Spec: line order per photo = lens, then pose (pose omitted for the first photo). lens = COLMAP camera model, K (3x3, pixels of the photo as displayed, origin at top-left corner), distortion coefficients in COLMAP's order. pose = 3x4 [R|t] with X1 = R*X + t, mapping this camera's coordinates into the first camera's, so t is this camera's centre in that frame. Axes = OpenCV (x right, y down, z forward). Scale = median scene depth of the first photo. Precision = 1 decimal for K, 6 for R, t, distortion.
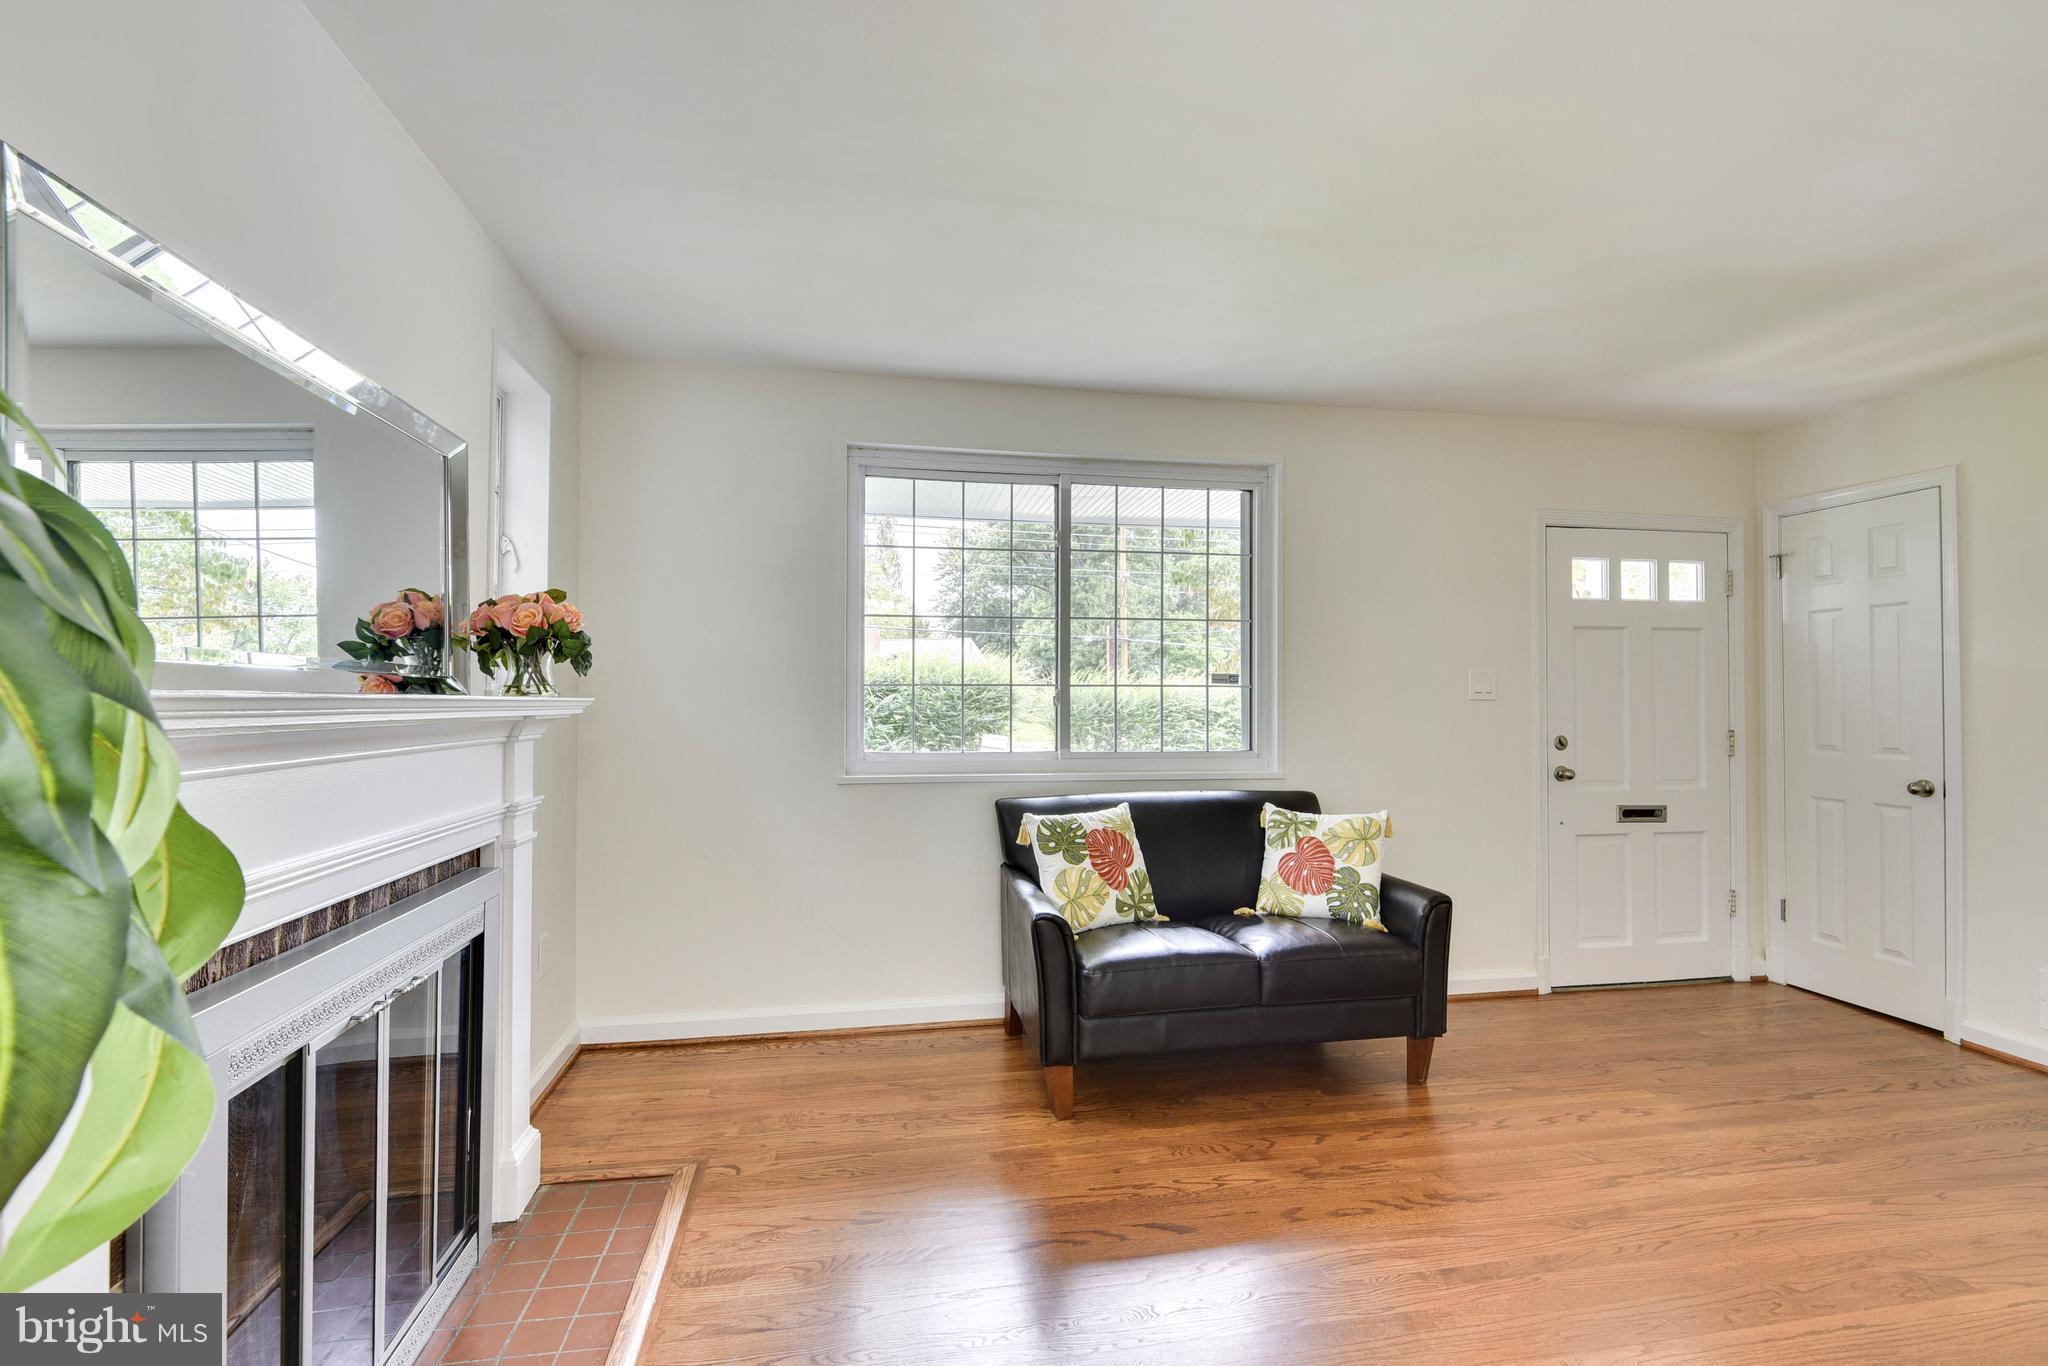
lens RADIAL K [[938.1, 0, 1016.8], [0, 938.1, 689.3], [0, 0, 1]] dist [-0.000895, -0.000634]
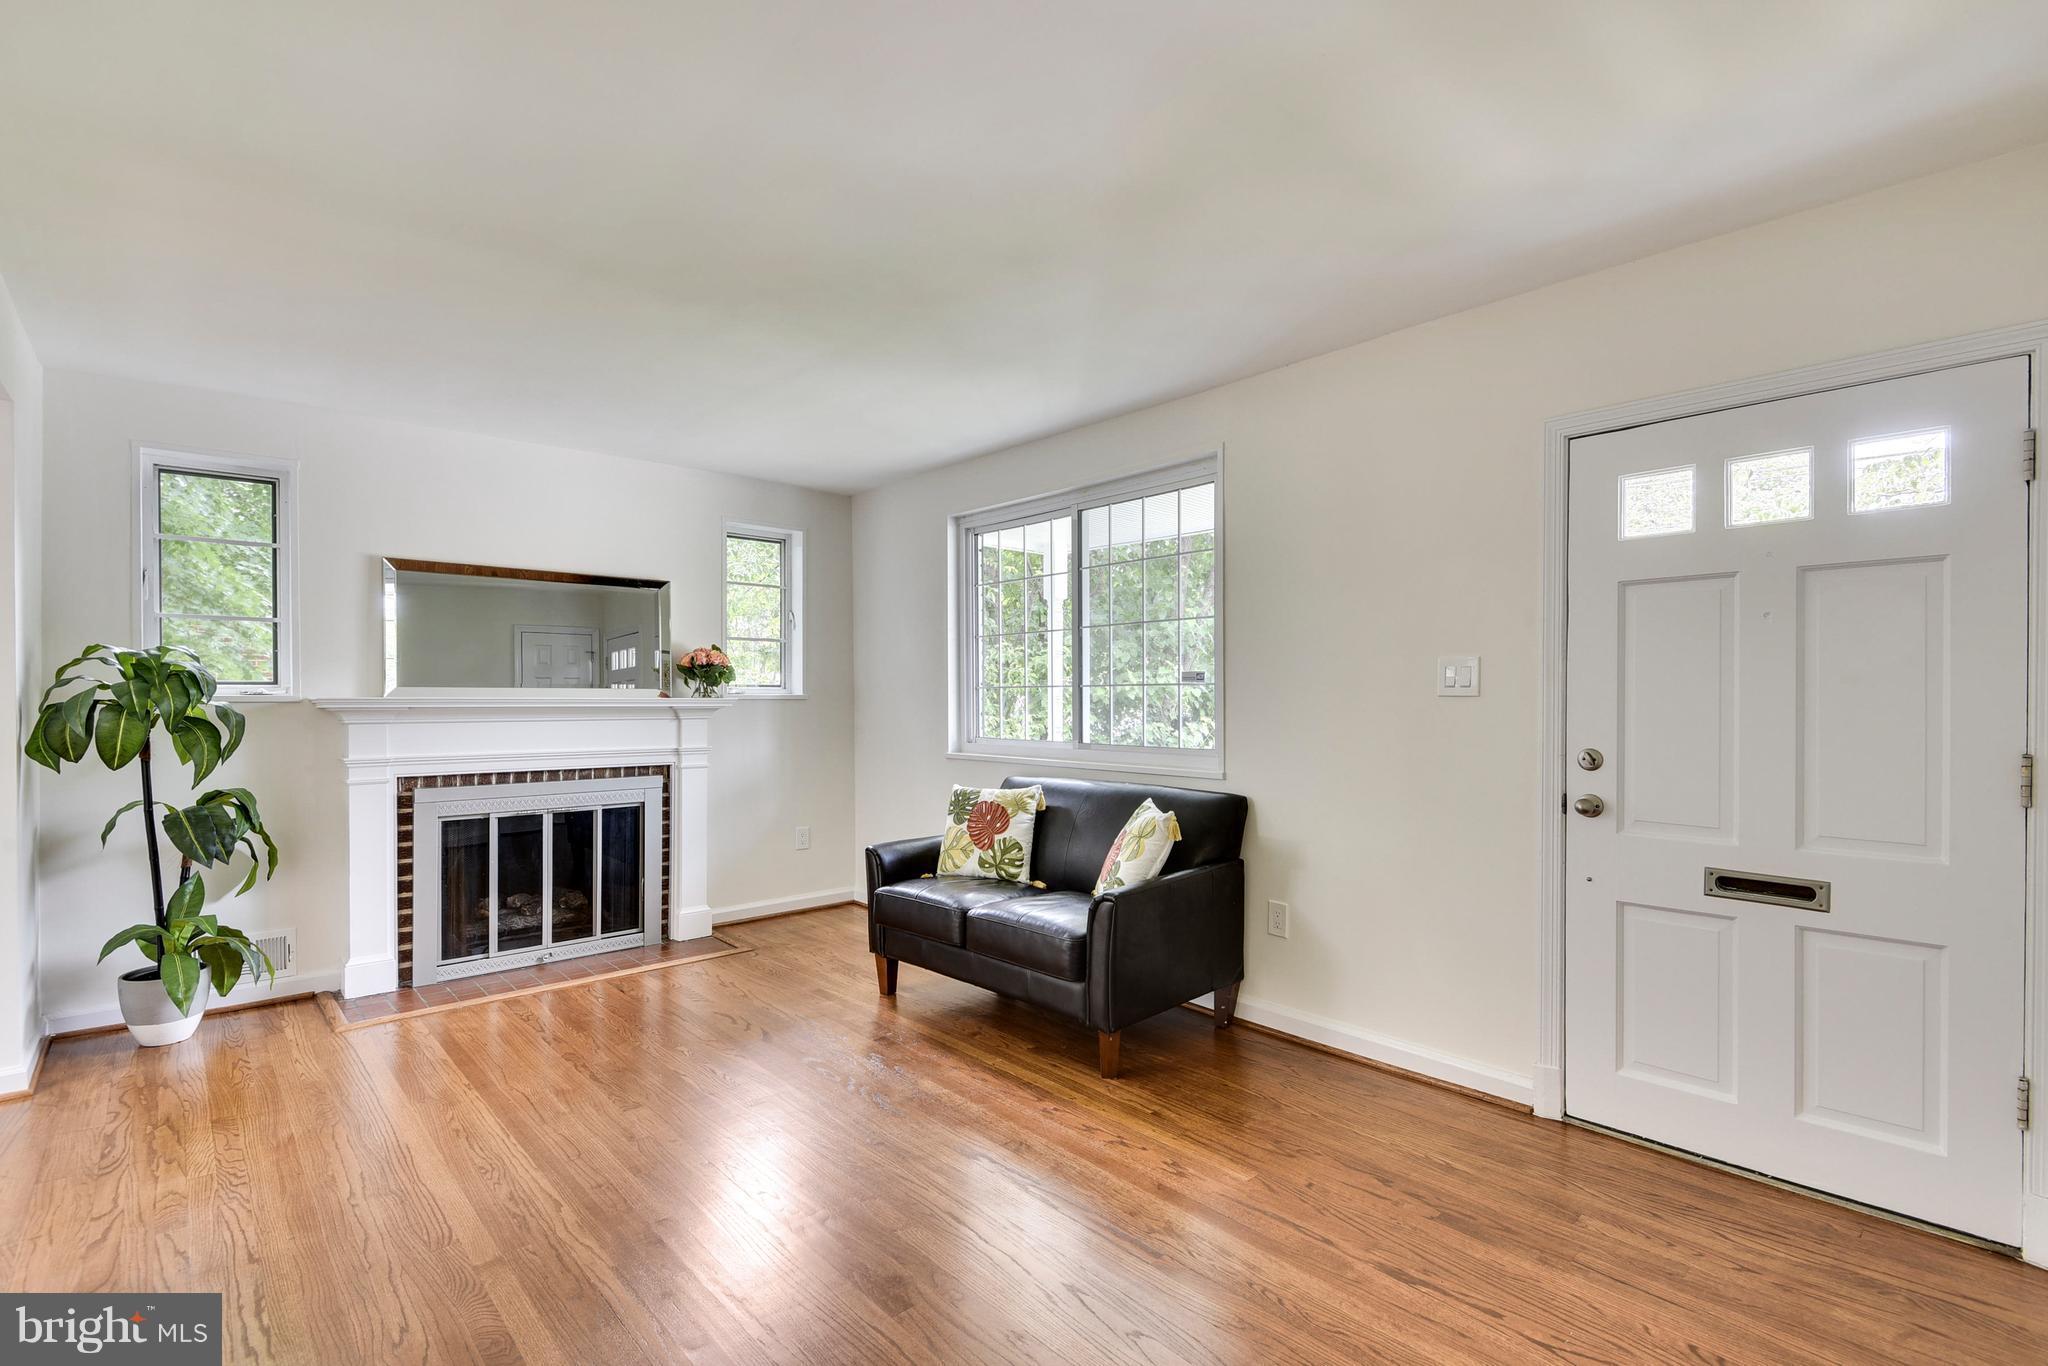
lens RADIAL K [[930.1, 0, 1008.5], [0, 930.1, 712.9], [0, 0, 1]] dist [0.003434, 0.000137]
pose [[0.518520, 0.009946, -0.855008, 1.333624], [0.015628, 0.999655, 0.021106, 0.004441], [0.854923, -0.024306, 0.518186, 0.431827]]
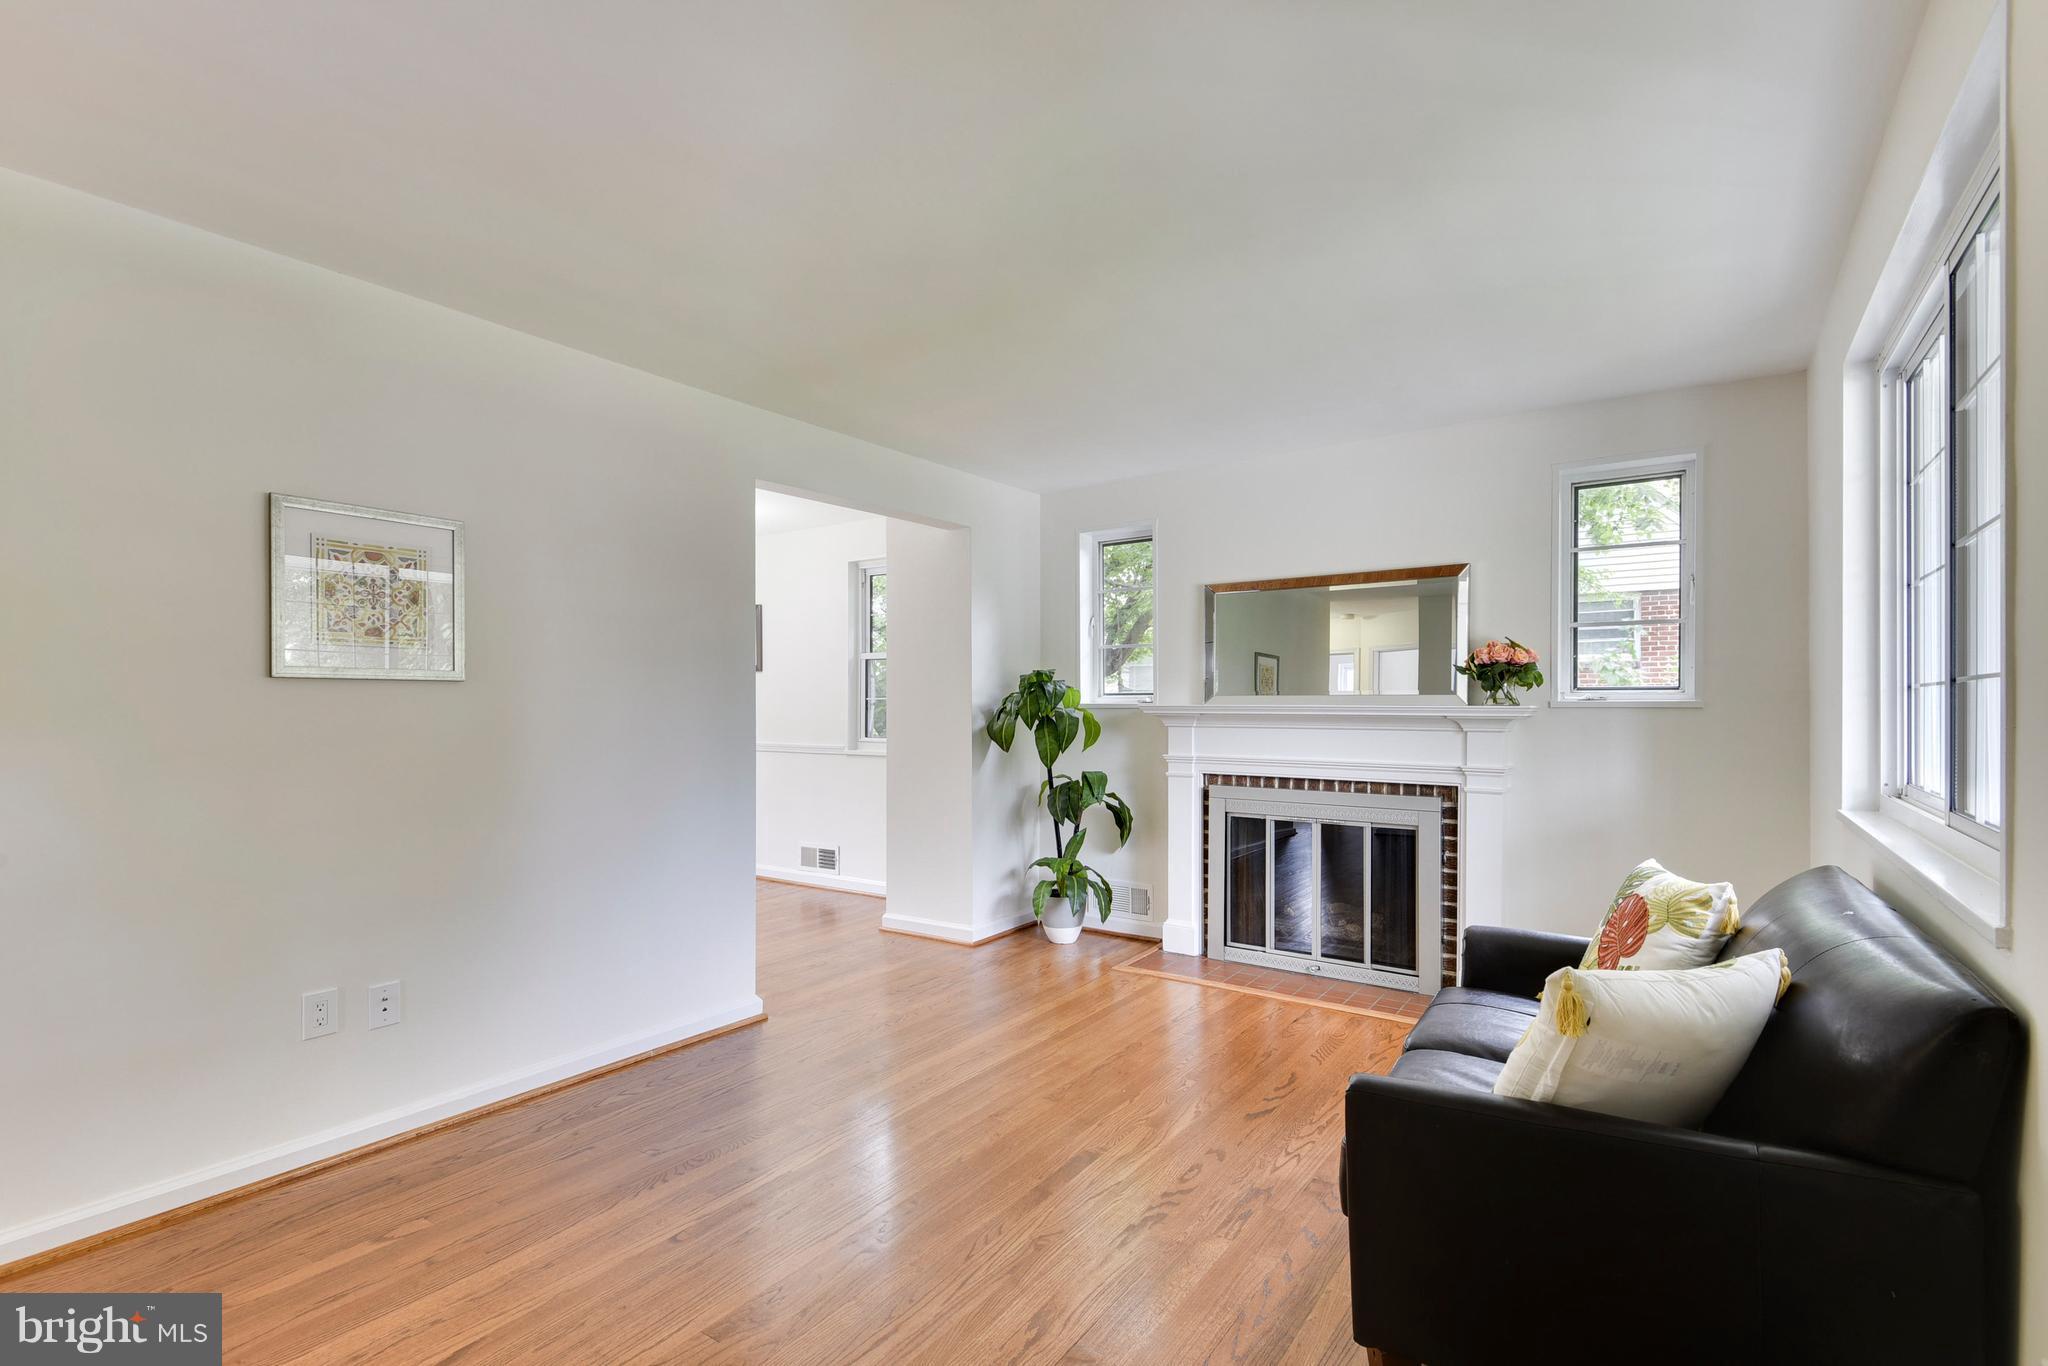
lens RADIAL K [[930.1, 0, 1008.5], [0, 930.1, 712.9], [0, 0, 1]] dist [0.003434, 0.000137]
pose [[-0.724113, 0.002164, -0.689678, 1.021258], [0.008135, 0.999952, -0.005404, 0.016665], [0.689633, -0.009523, -0.724096, 1.332196]]
